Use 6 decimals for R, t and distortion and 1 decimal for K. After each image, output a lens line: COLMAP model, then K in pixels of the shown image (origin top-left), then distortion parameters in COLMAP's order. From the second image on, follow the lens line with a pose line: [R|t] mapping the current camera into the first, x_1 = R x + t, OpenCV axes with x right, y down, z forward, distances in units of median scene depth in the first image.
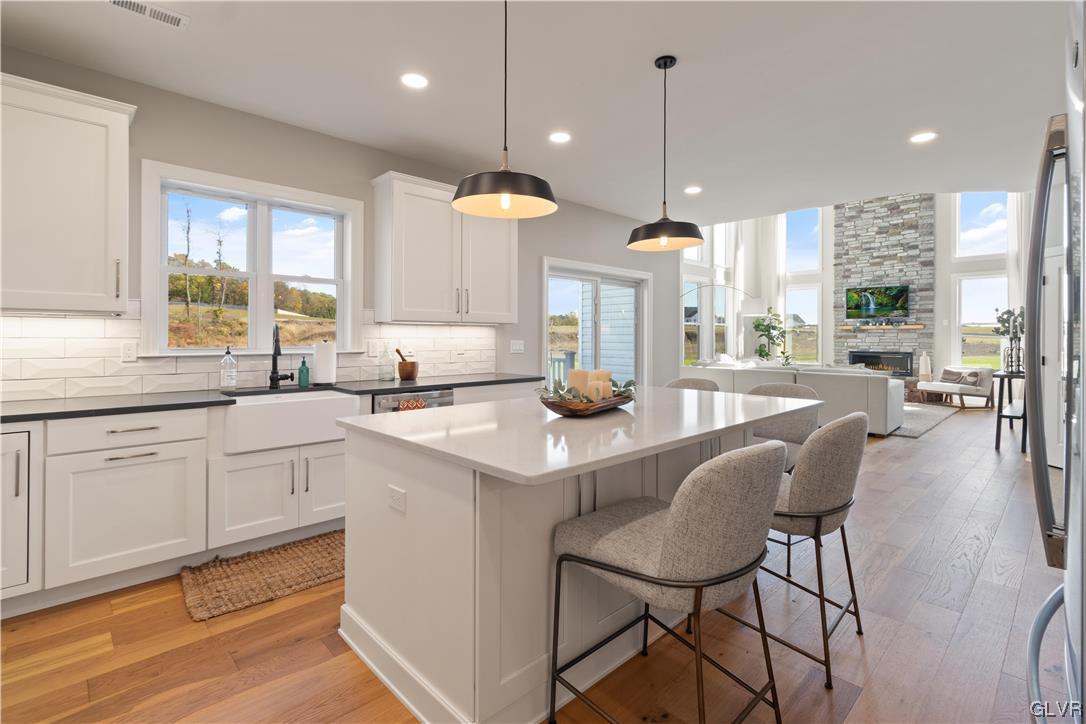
lens RADIAL K [[505.5, 0, 553.8], [0, 505.5, 336.6], [0, 0, 1]] dist [-0.003068, -0.000075]
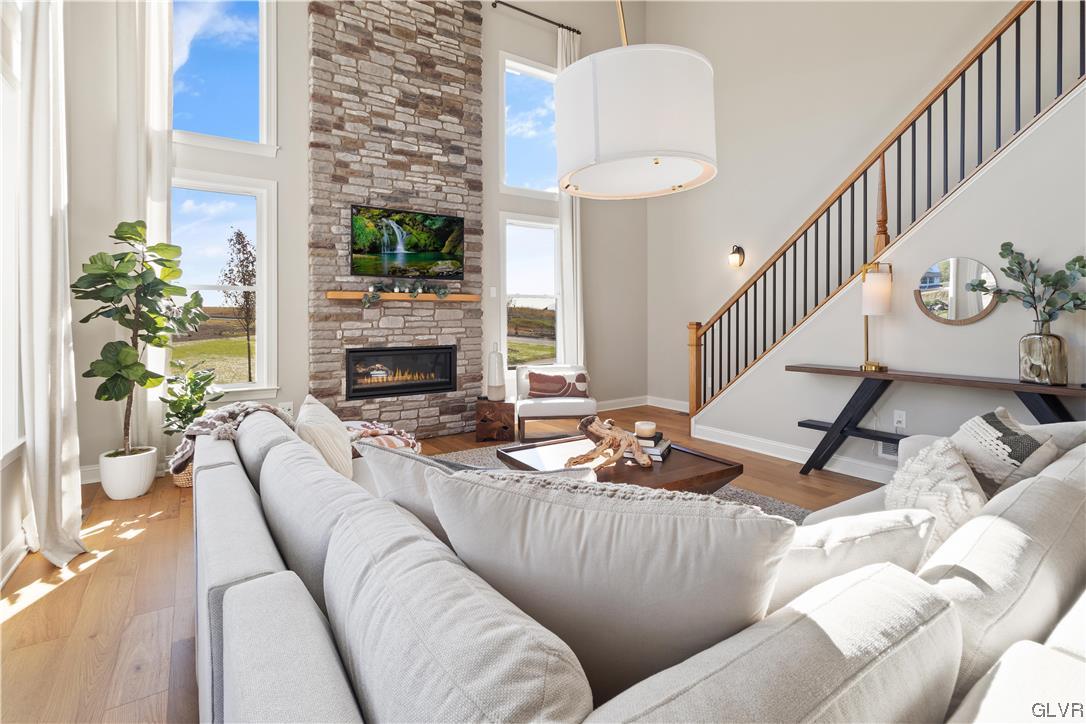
lens RADIAL K [[505.5, 0, 546.9], [0, 505.5, 313.8], [0, 0, 1]] dist [-0.003068, -0.000075]
pose [[0.197093, 0.001541, 0.980384, 0.198558], [0.003740, 0.999990, -0.002324, -0.000530], [-0.980378, 0.004125, 0.197085, 0.782049]]
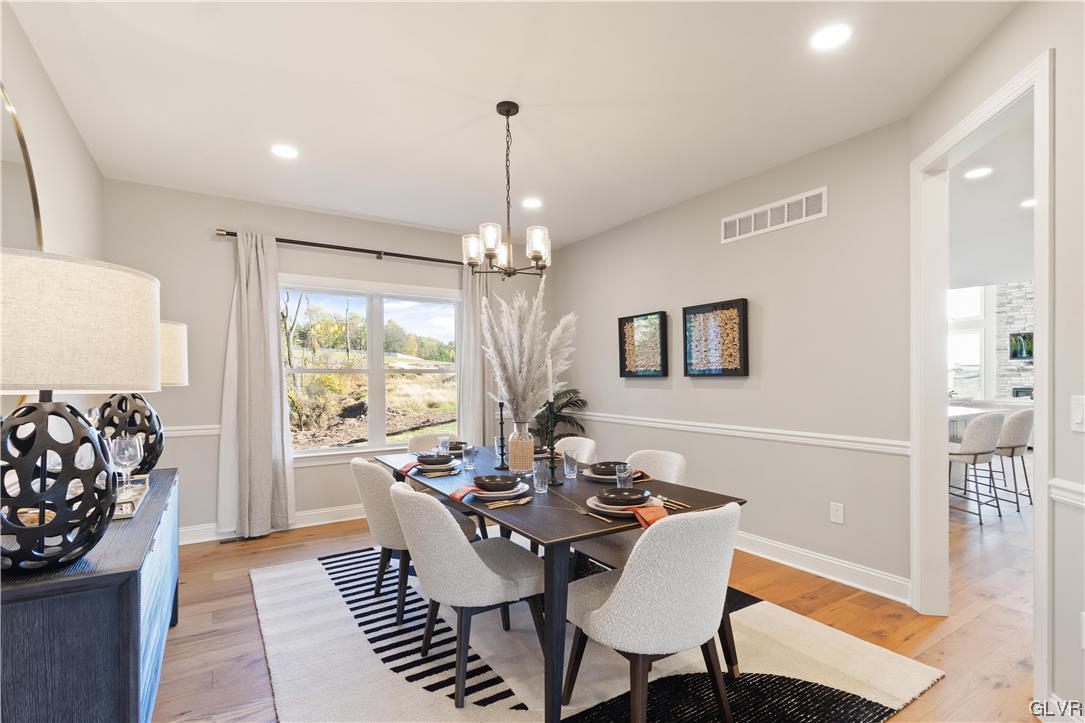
lens RADIAL K [[505.0, 0, 533.0], [0, 505.0, 378.5], [0, 0, 1]] dist [-0.003068, -0.000075]
pose [[0.975334, -0.005483, -0.220664, -0.234329], [0.006641, 0.999968, 0.004504, -0.005401], [0.220632, -0.005858, 0.975340, -0.369821]]
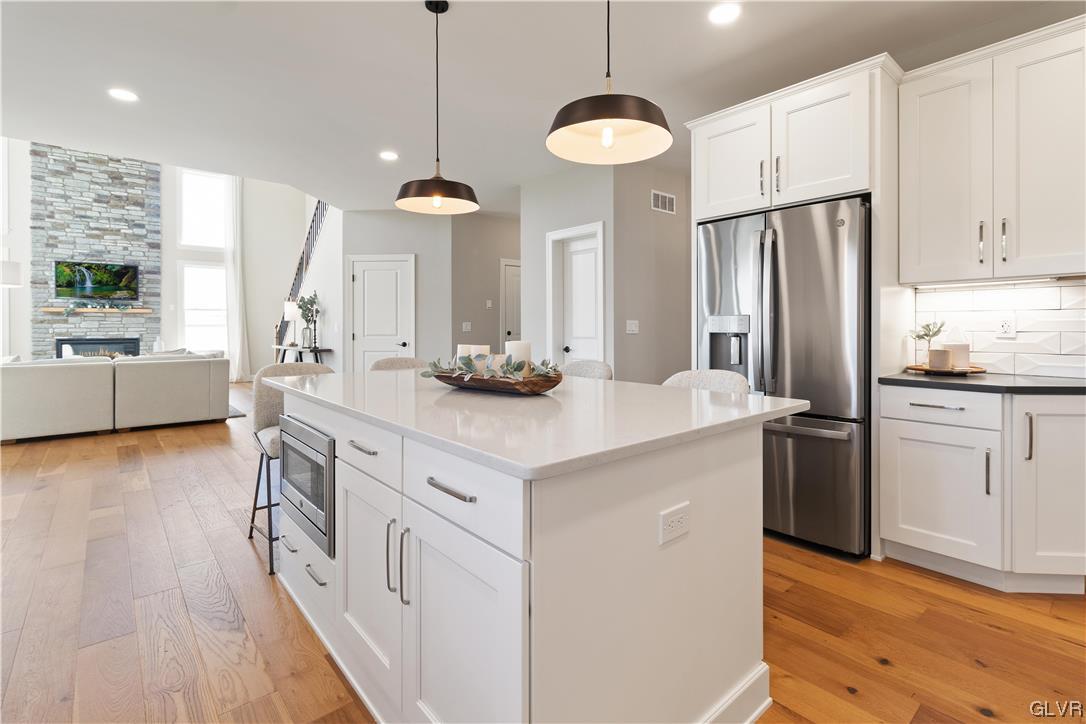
lens RADIAL K [[505.5, 0, 540.7], [0, 505.5, 329.3], [0, 0, 1]] dist [-0.003068, -0.000075]
pose [[0.070935, -0.008166, 0.997447, -0.166456], [0.000788, 0.999967, 0.008131, 0.007863], [-0.997481, 0.000209, 0.070939, 0.185951]]
